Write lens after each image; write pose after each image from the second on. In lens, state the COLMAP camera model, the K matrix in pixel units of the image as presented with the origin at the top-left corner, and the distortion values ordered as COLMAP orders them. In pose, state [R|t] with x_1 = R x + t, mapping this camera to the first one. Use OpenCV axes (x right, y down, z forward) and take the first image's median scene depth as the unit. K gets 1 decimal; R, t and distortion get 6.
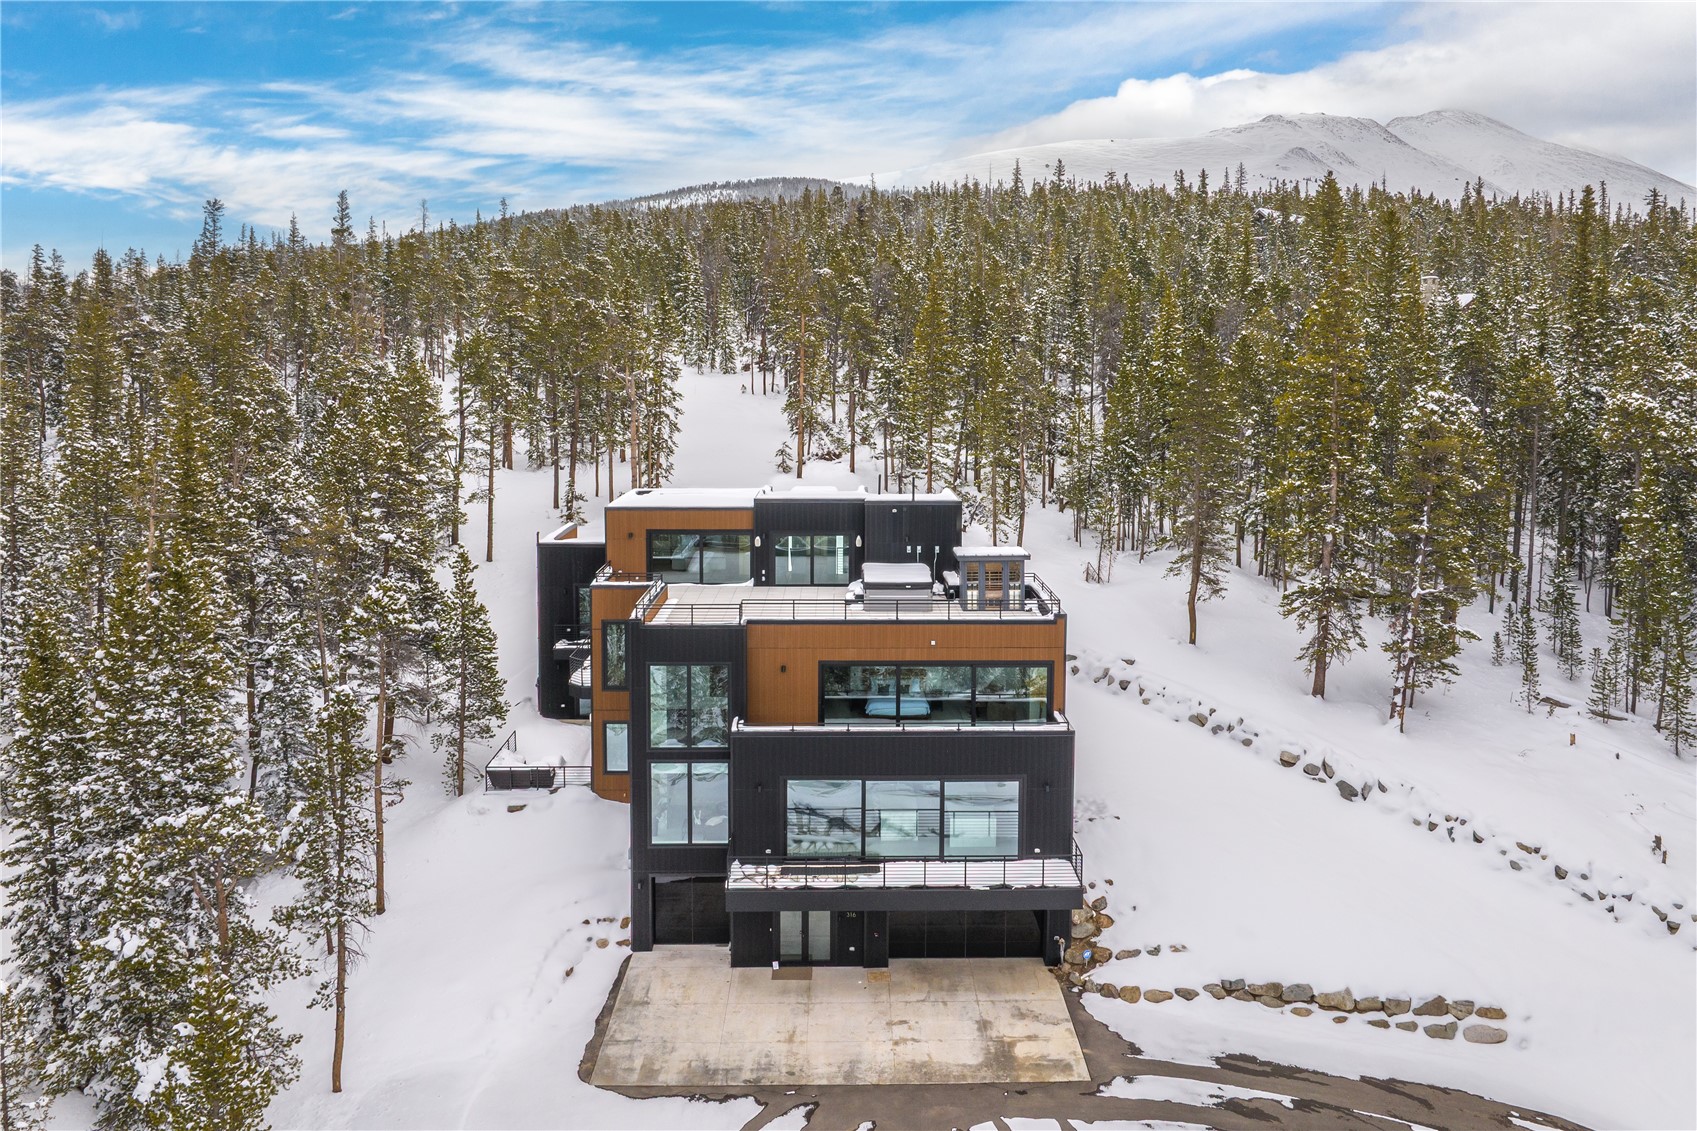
lens RADIAL K [[1201.2, 0, 821.9], [0, 1201.2, 609.8], [0, 0, 1]] dist [-0.027402, -0.007547]
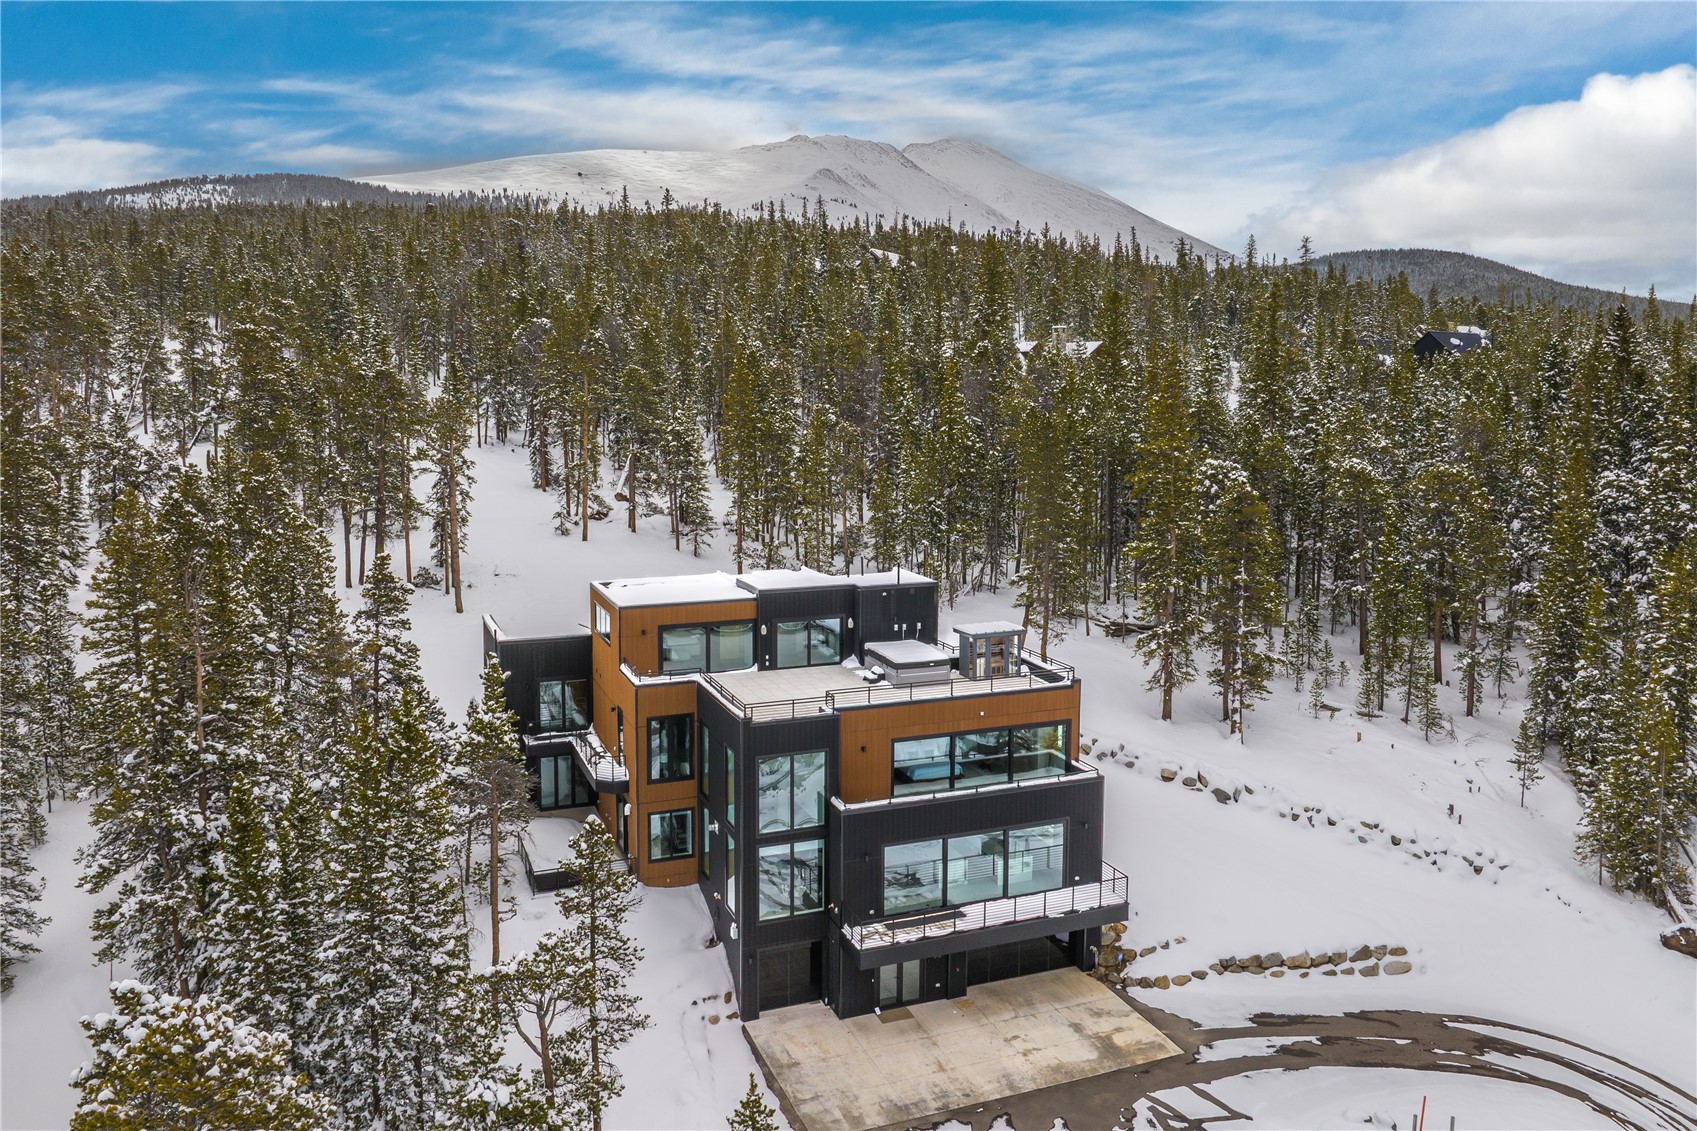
lens RADIAL K [[1239.7, 0, 824.2], [0, 1239.7, 673.4], [0, 0, 1]] dist [-0.038774, 0.011694]
pose [[0.934625, -0.081158, 0.346250, -0.459761], [0.070668, 0.996580, 0.042835, -0.072029], [-0.348542, -0.015566, 0.937164, -0.062766]]
